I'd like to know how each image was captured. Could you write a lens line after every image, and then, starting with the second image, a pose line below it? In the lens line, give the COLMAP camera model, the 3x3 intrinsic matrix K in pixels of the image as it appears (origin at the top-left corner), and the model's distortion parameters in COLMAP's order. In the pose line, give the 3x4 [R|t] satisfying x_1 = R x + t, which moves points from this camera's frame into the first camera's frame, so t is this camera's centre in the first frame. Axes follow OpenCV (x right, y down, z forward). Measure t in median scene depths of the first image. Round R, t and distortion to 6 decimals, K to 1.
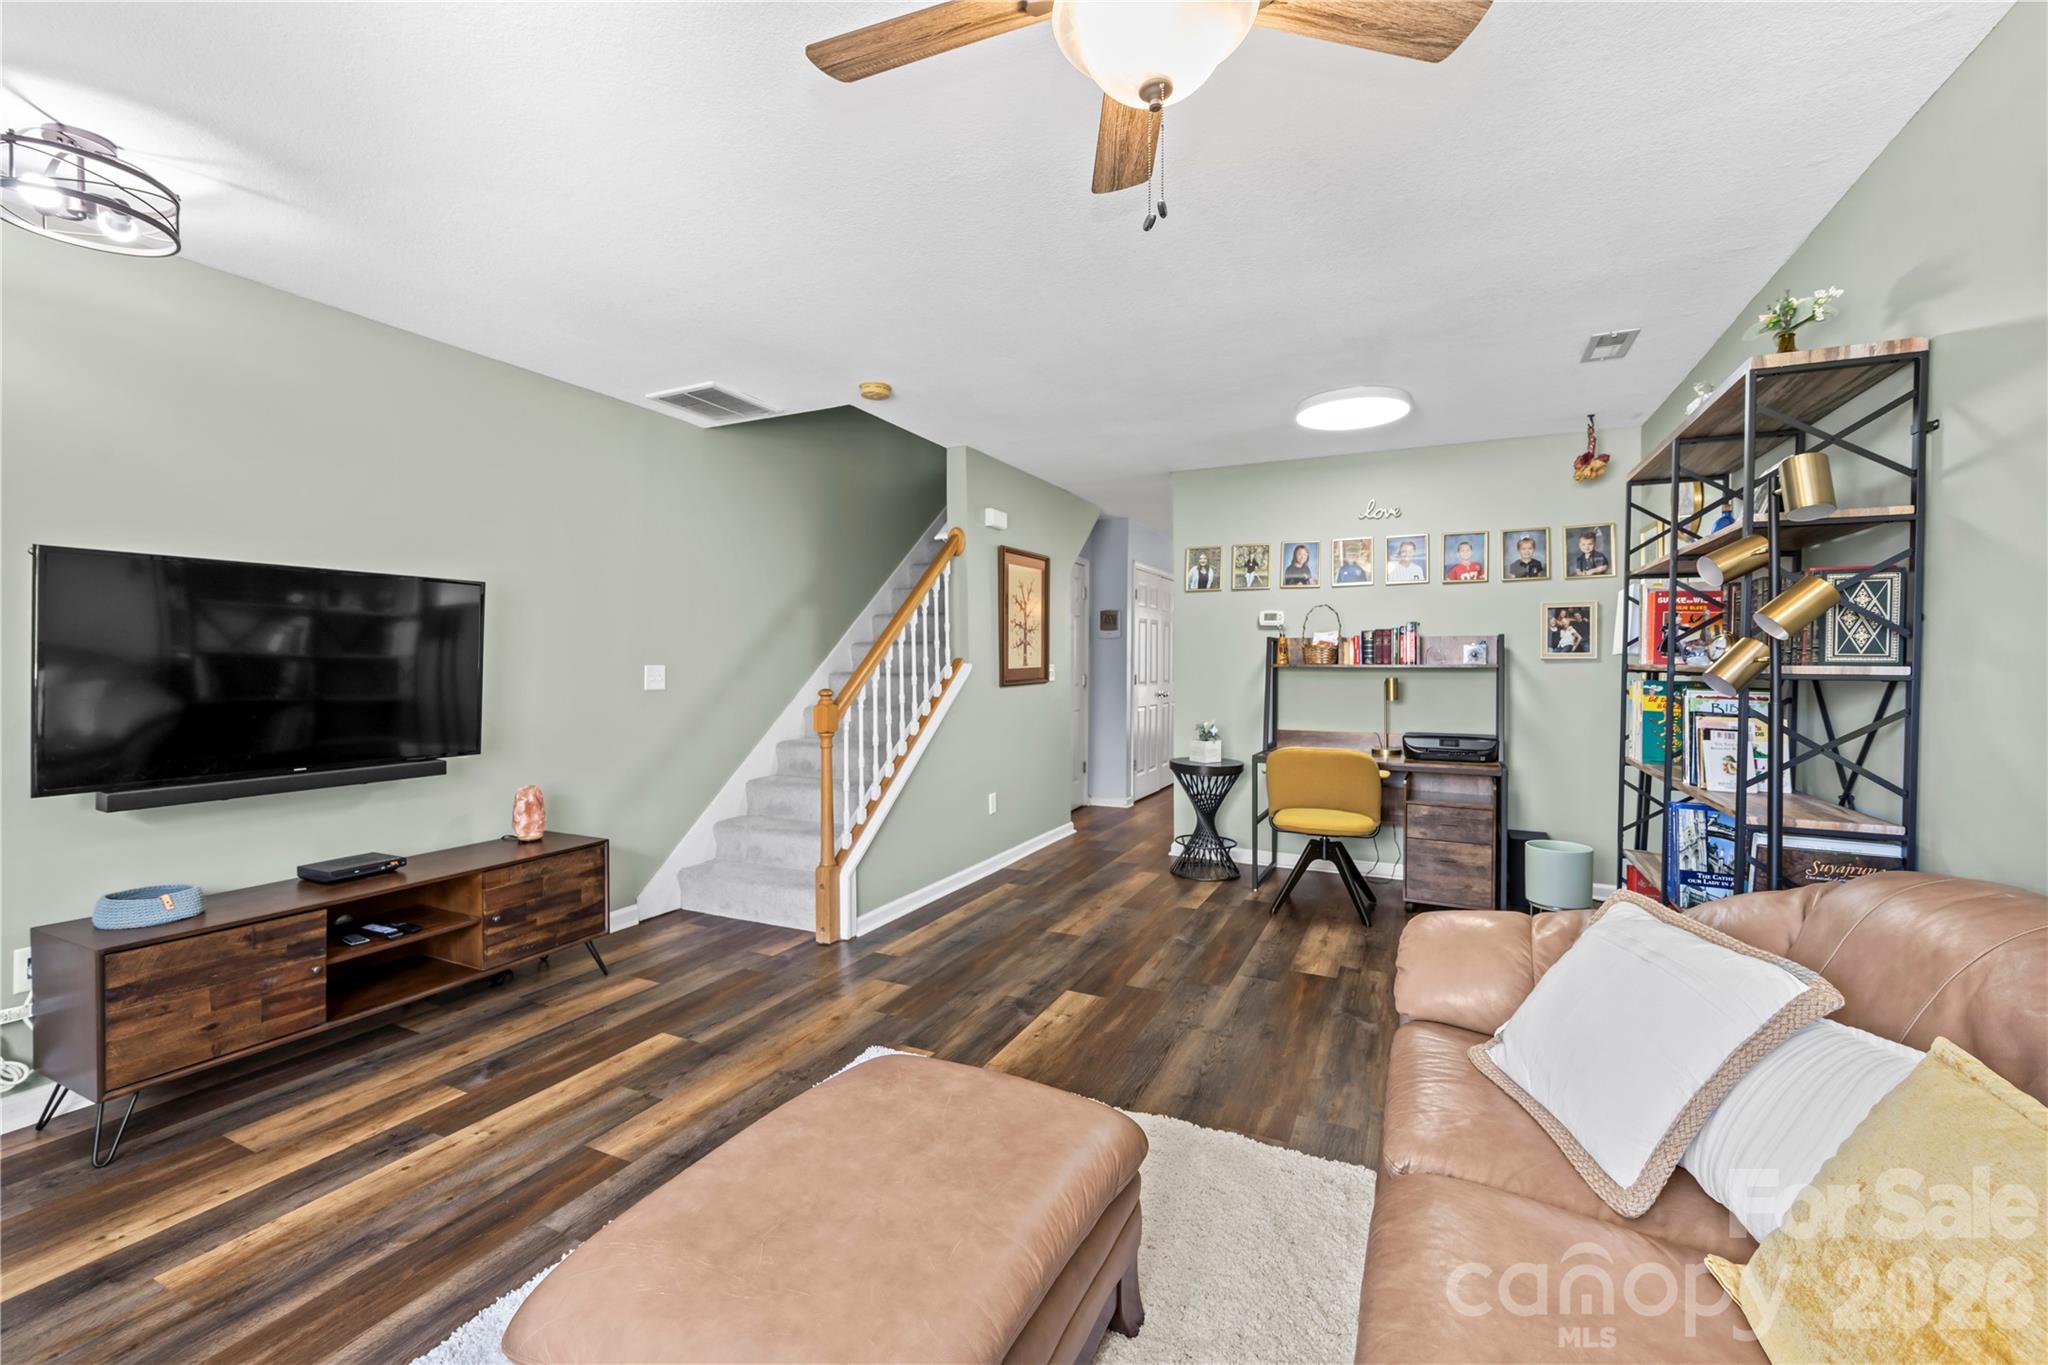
lens RADIAL K [[850.8, 0, 984.0], [0, 850.8, 678.6], [0, 0, 1]] dist [-0.004888, 0.000805]
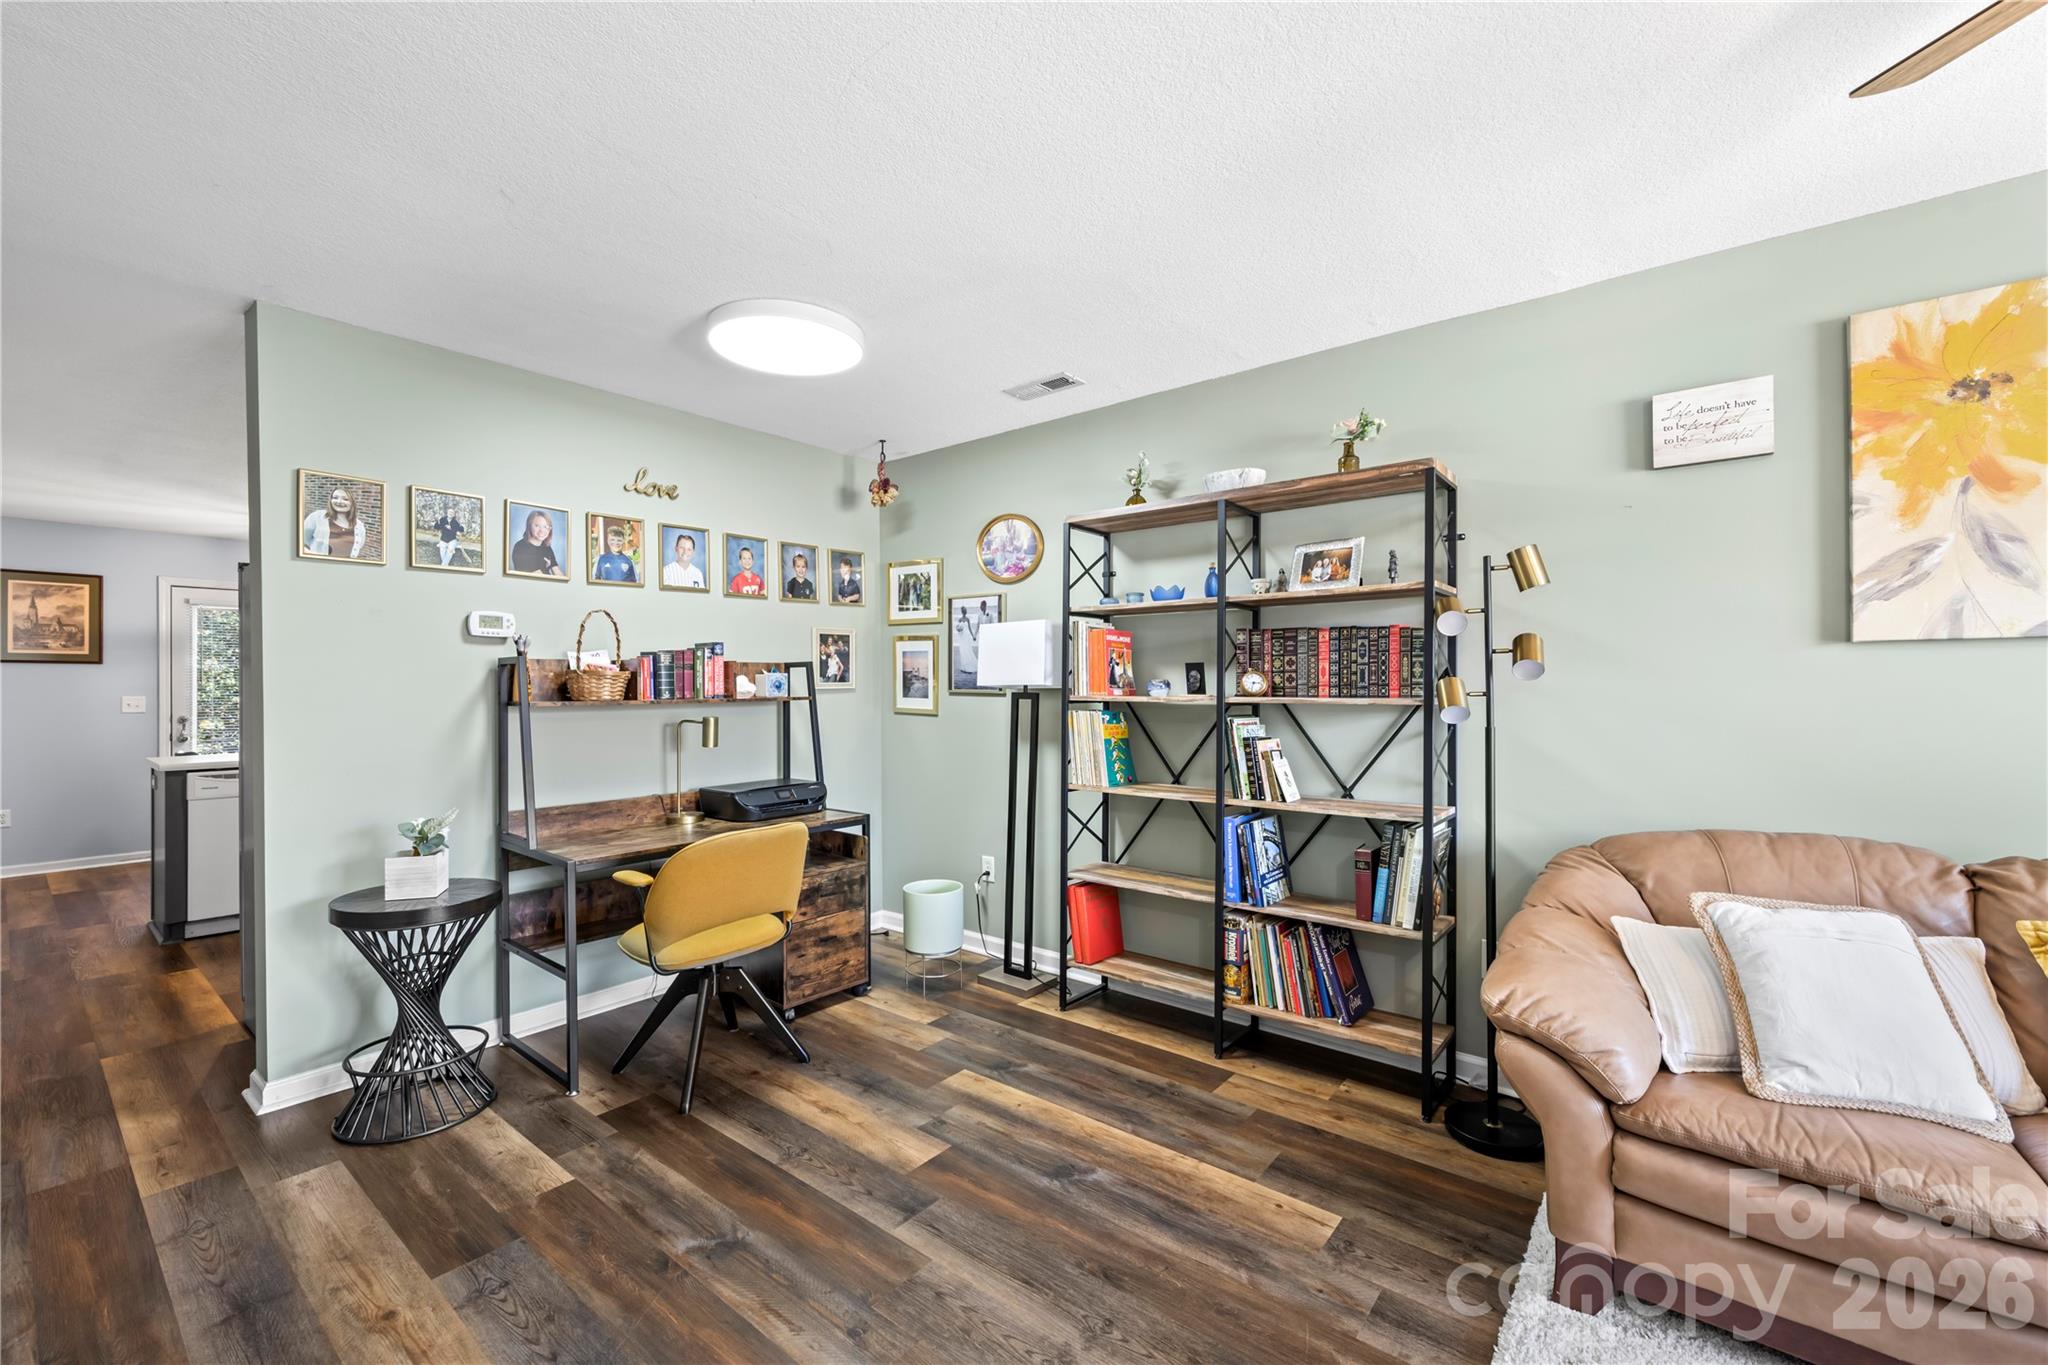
lens RADIAL K [[850.8, 0, 1044.7], [0, 850.8, 681.3], [0, 0, 1]] dist [-0.004888, 0.000805]
pose [[0.174270, -0.002487, 0.984695, -0.223685], [0.024984, 0.999686, -0.001897, -0.026329], [-0.984381, 0.024932, 0.174277, 0.659182]]
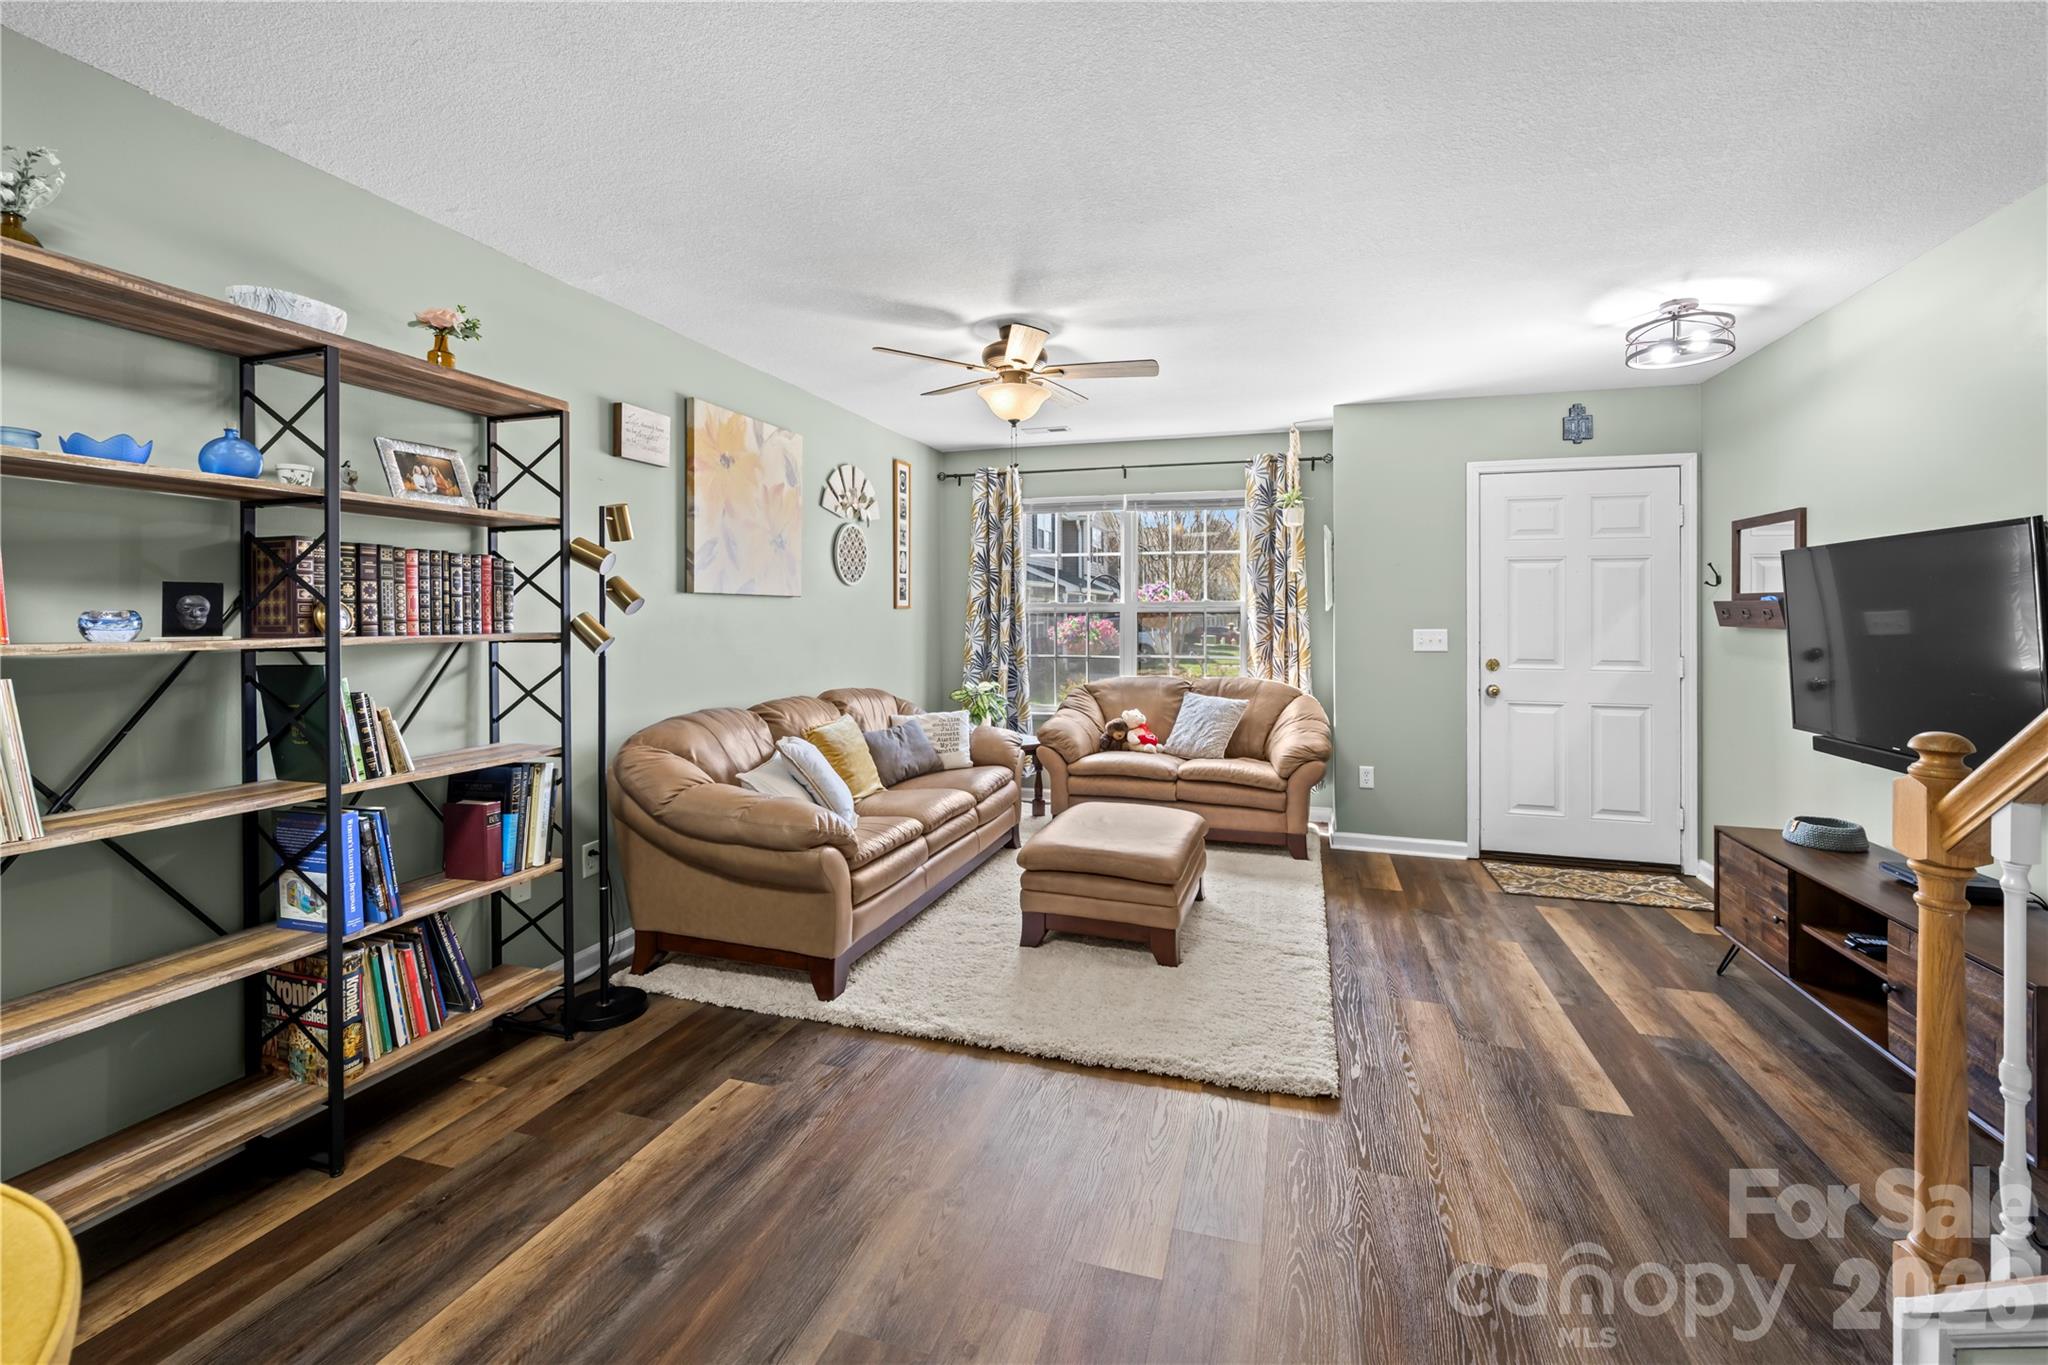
lens RADIAL K [[850.8, 0, 1027.4], [0, 850.8, 606.9], [0, 0, 1]] dist [-0.004888, 0.000805]
pose [[-0.981995, -0.002866, -0.188884, 0.221861], [-0.004495, 0.999956, 0.008200, -0.033872], [0.188852, 0.008901, -0.981965, 1.199372]]
